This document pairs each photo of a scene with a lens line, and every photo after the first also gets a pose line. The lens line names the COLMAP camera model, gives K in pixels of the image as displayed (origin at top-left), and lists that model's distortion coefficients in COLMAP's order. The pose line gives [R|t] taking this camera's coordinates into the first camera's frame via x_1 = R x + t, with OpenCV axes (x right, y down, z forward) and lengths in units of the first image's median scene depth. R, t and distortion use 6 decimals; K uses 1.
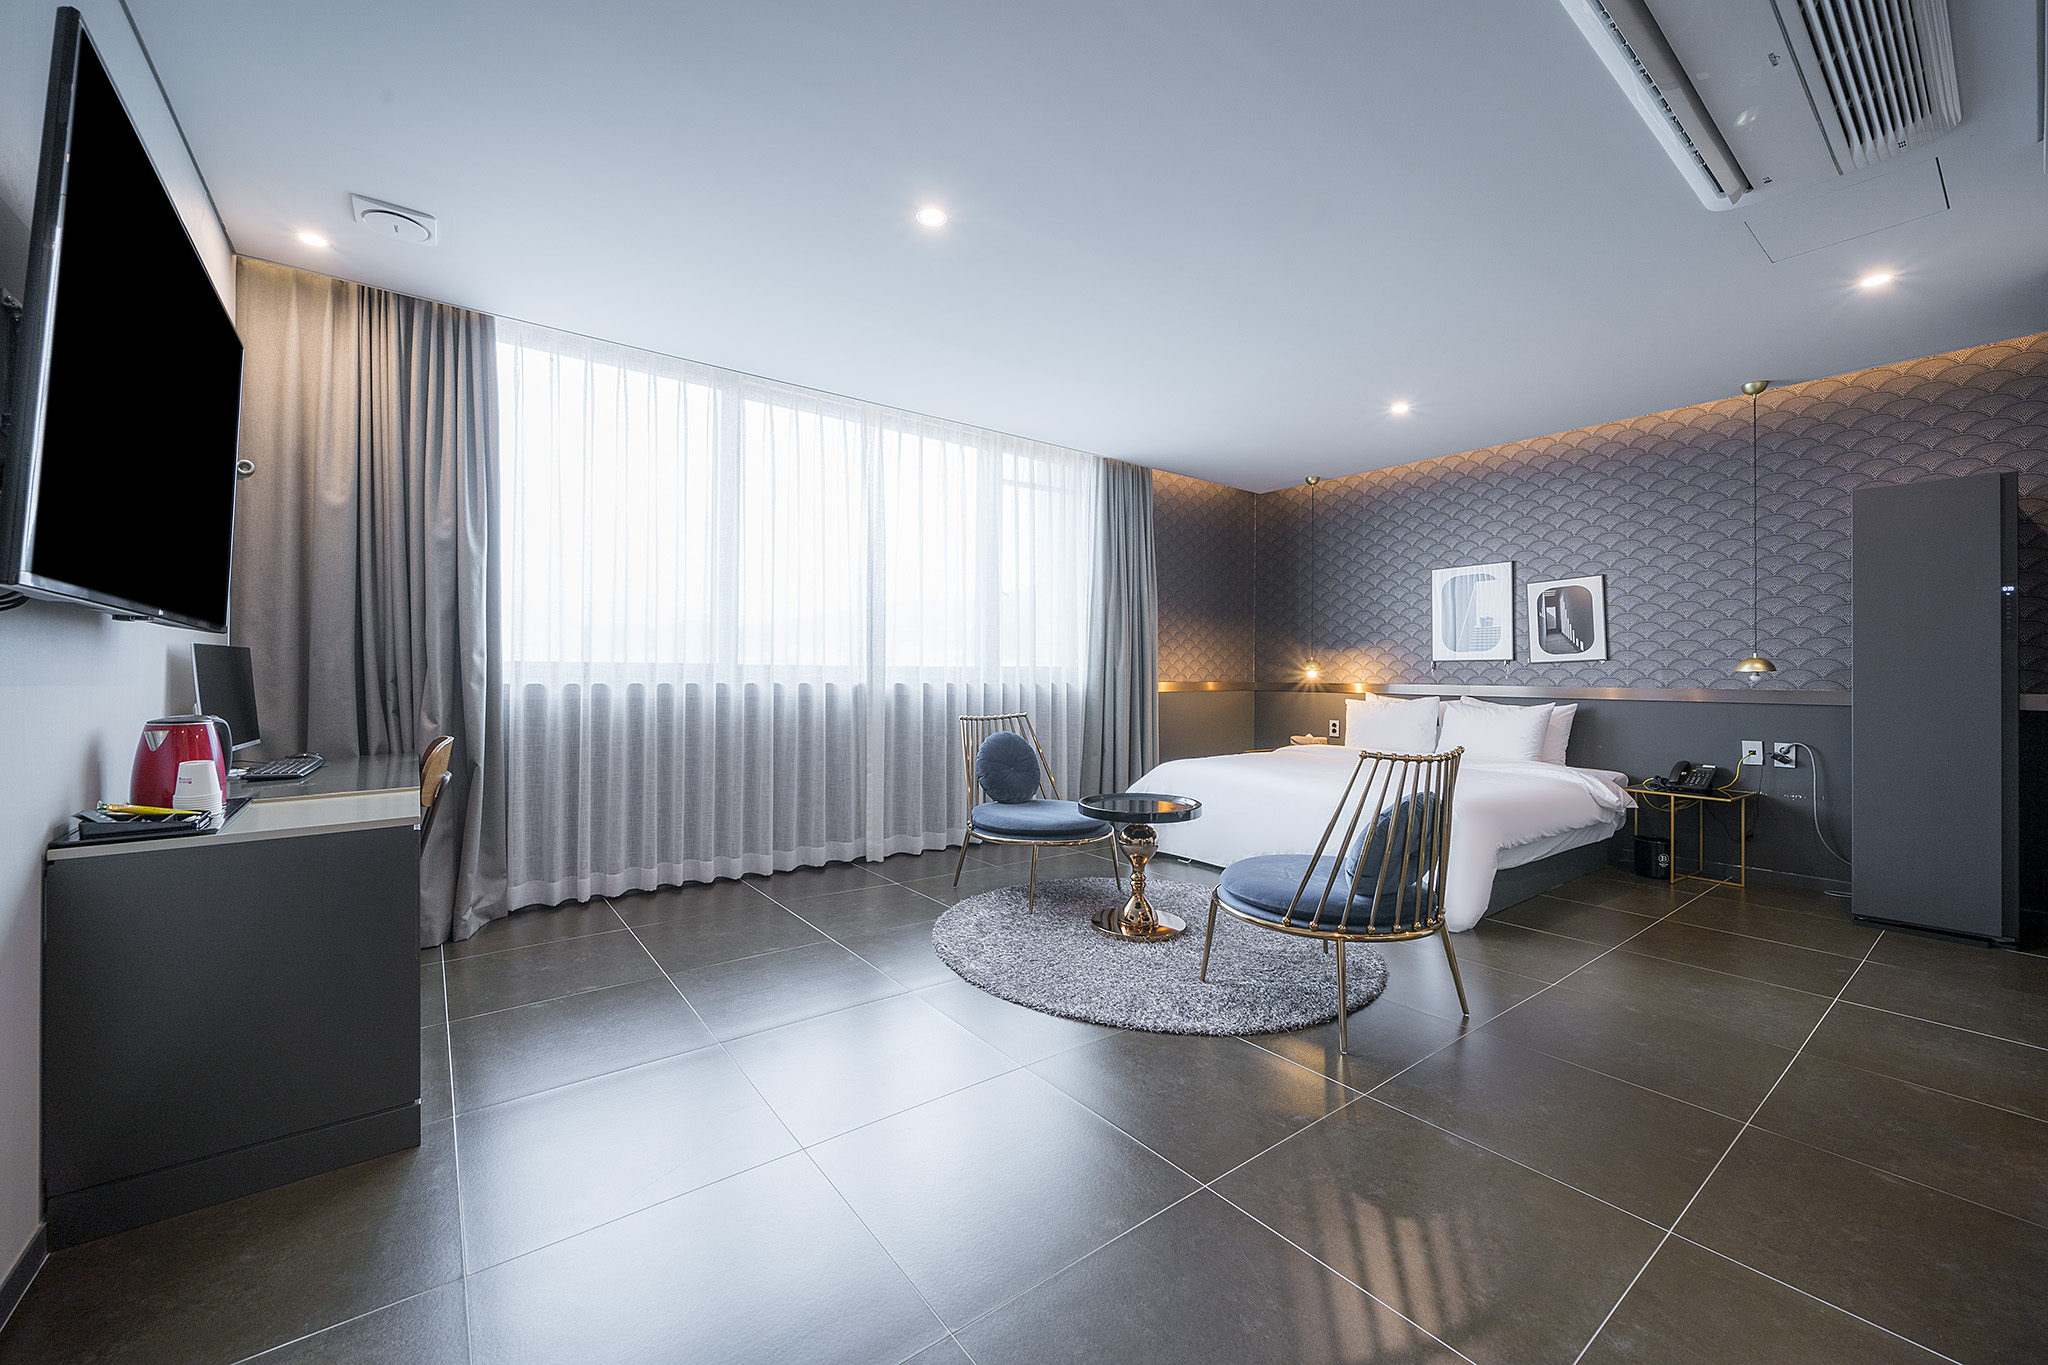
lens RADIAL K [[784.5, 0, 1027.6], [0, 784.5, 672.8], [0, 0, 1]] dist [-0.000761, -0.000049]
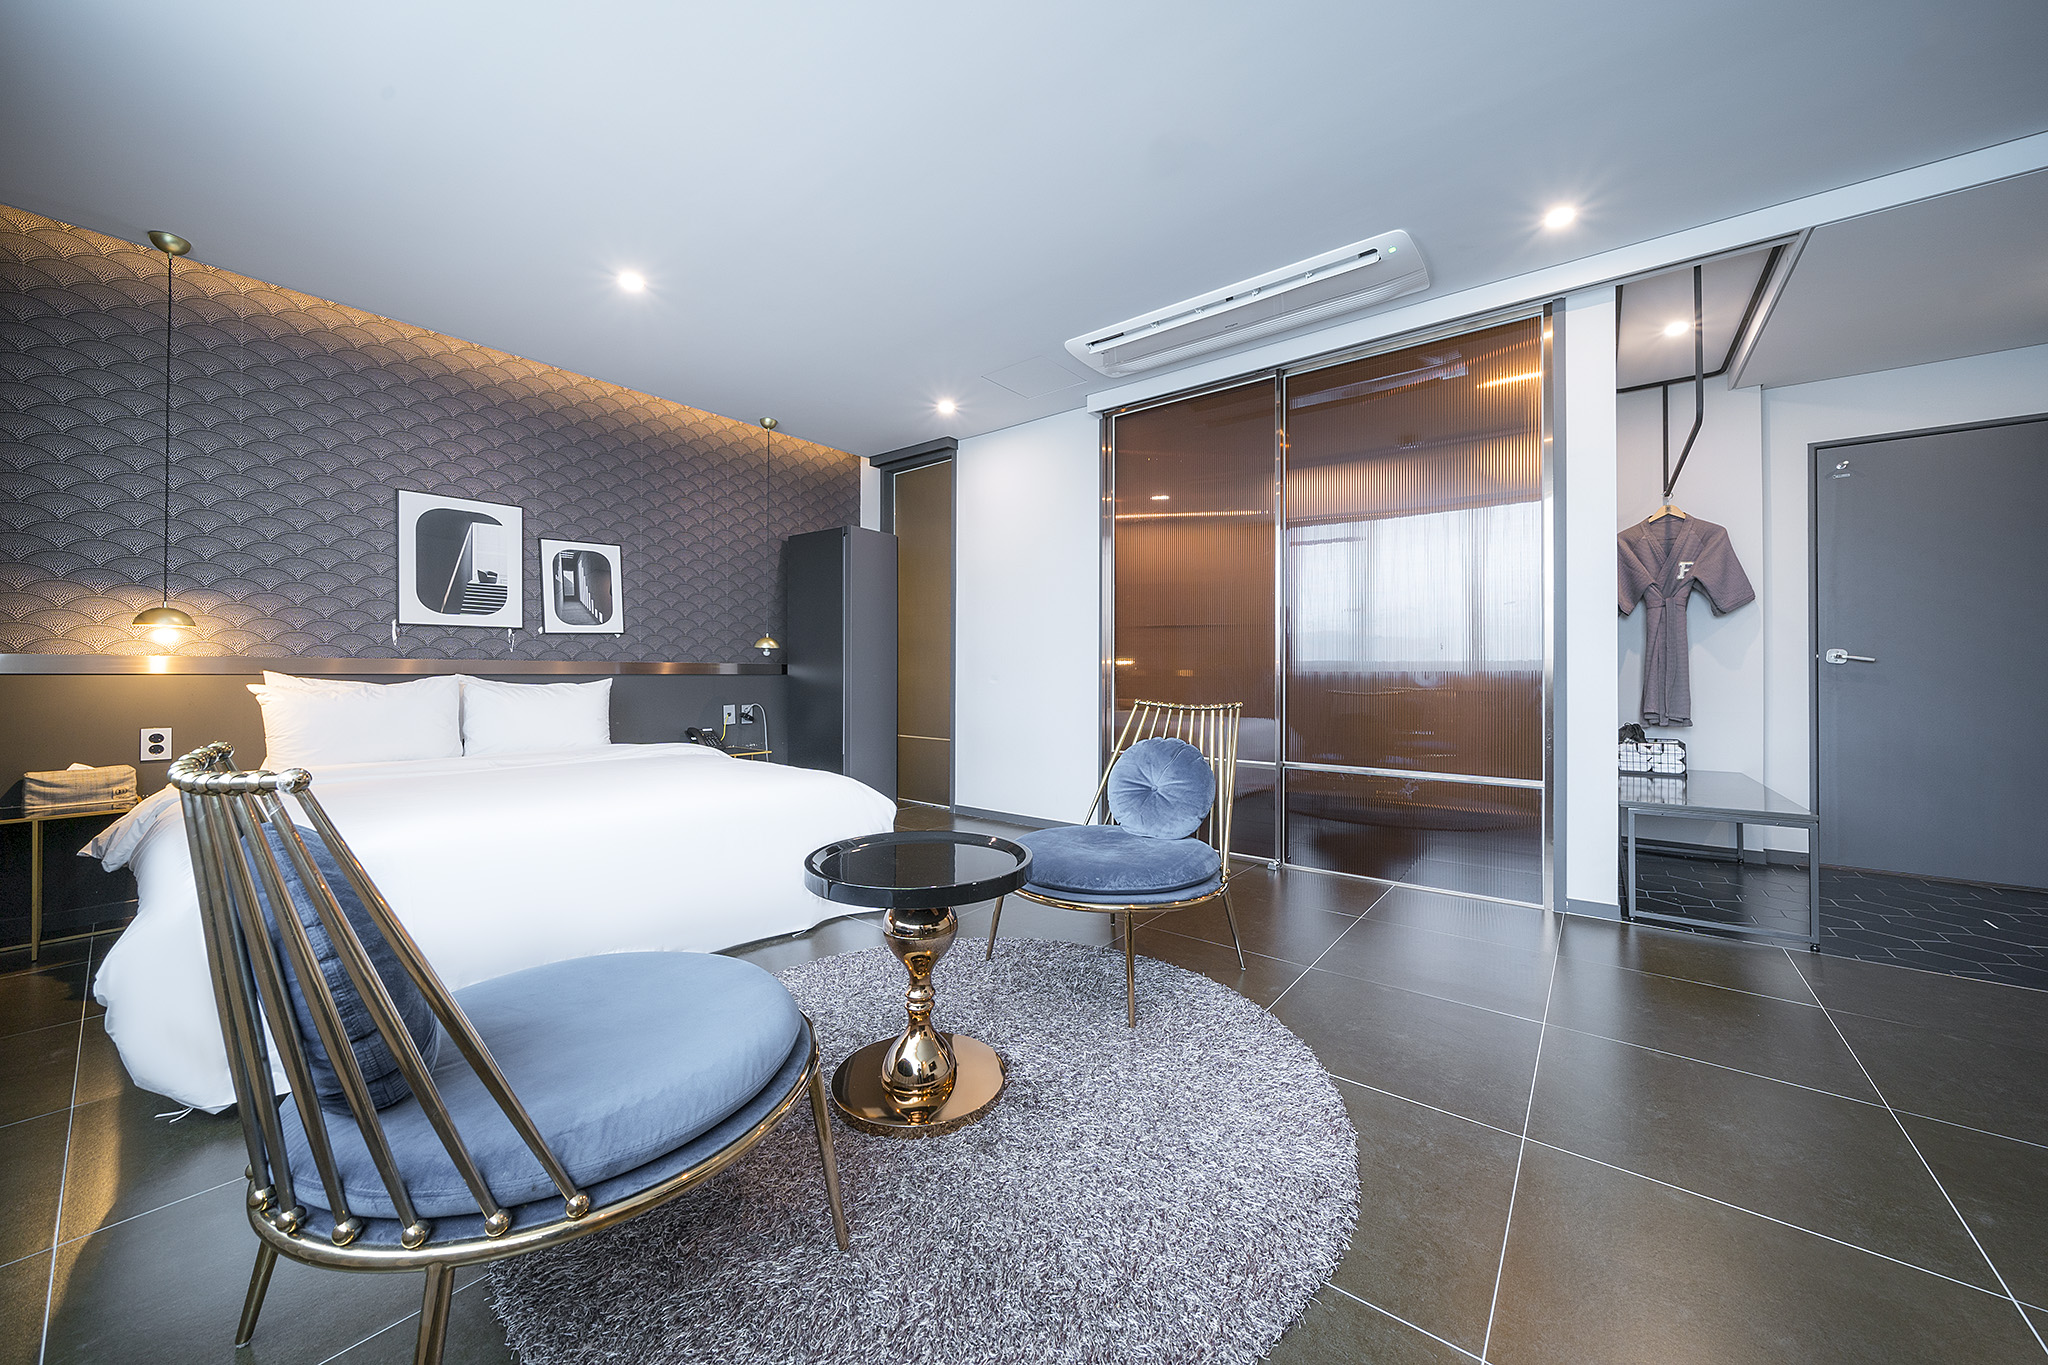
lens RADIAL K [[727.7, 0, 1015.7], [0, 727.7, 668.7], [0, 0, 1]] dist [-0.001834, -0.000070]
pose [[-0.230089, -0.001052, 0.973169, -0.242348], [-0.004452, 0.999990, 0.000029, 0.023694], [-0.973159, -0.004326, -0.230092, 0.697092]]
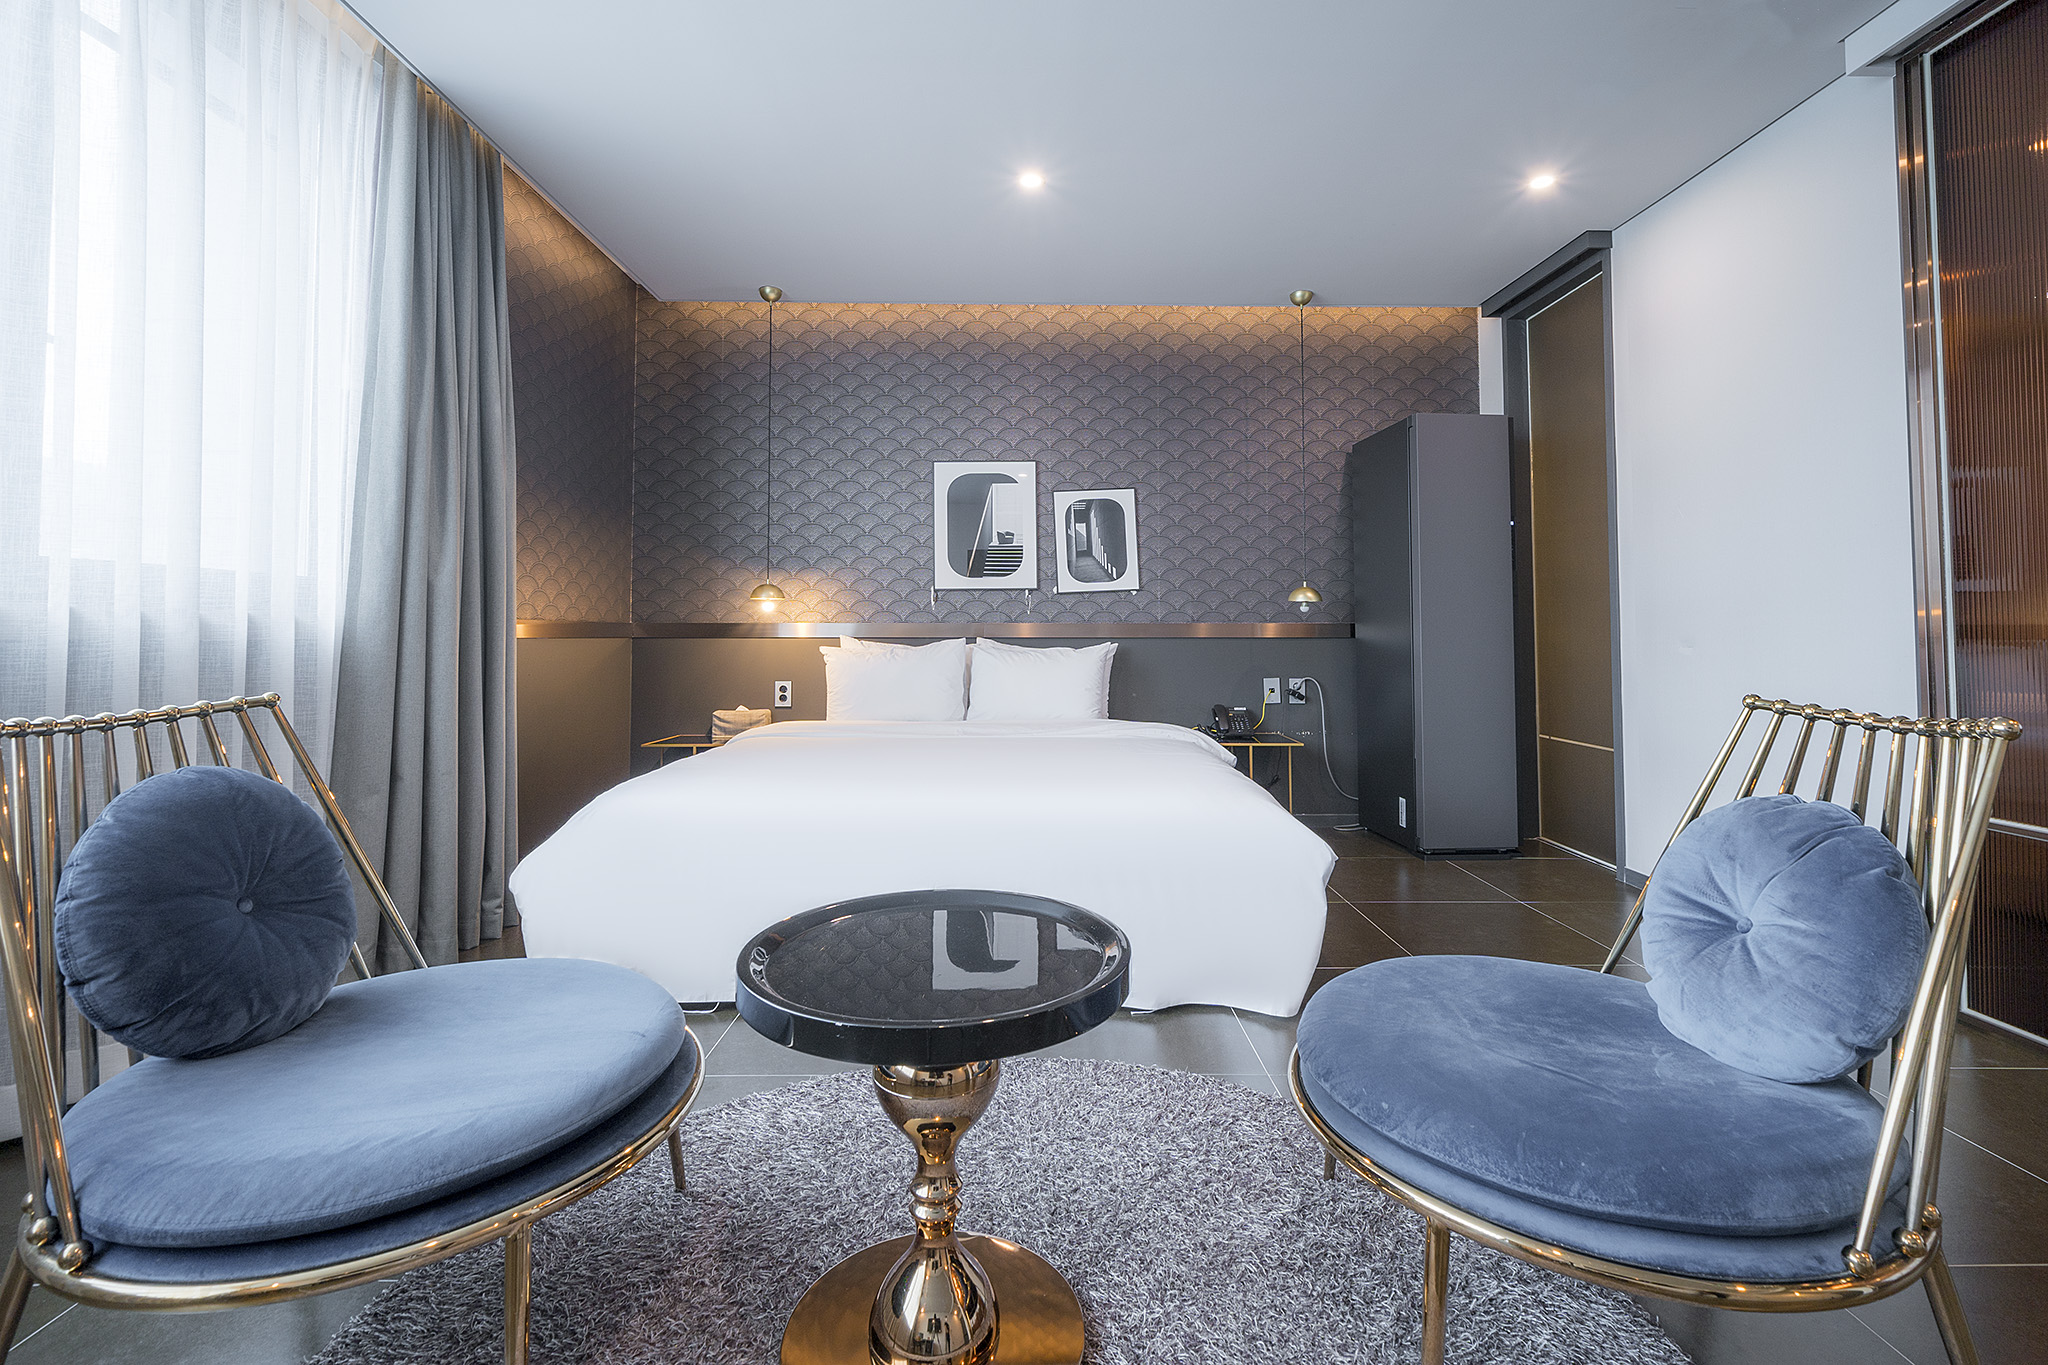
lens RADIAL K [[896.4, 0, 1036.1], [0, 896.4, 601.2], [0, 0, 1]] dist [0.002514, 0.000585]
pose [[0.596875, 0.024480, 0.801961, -0.087589], [0.003606, 0.999442, -0.033192, 0.025322], [-0.802326, 0.022703, 0.596454, 0.494035]]
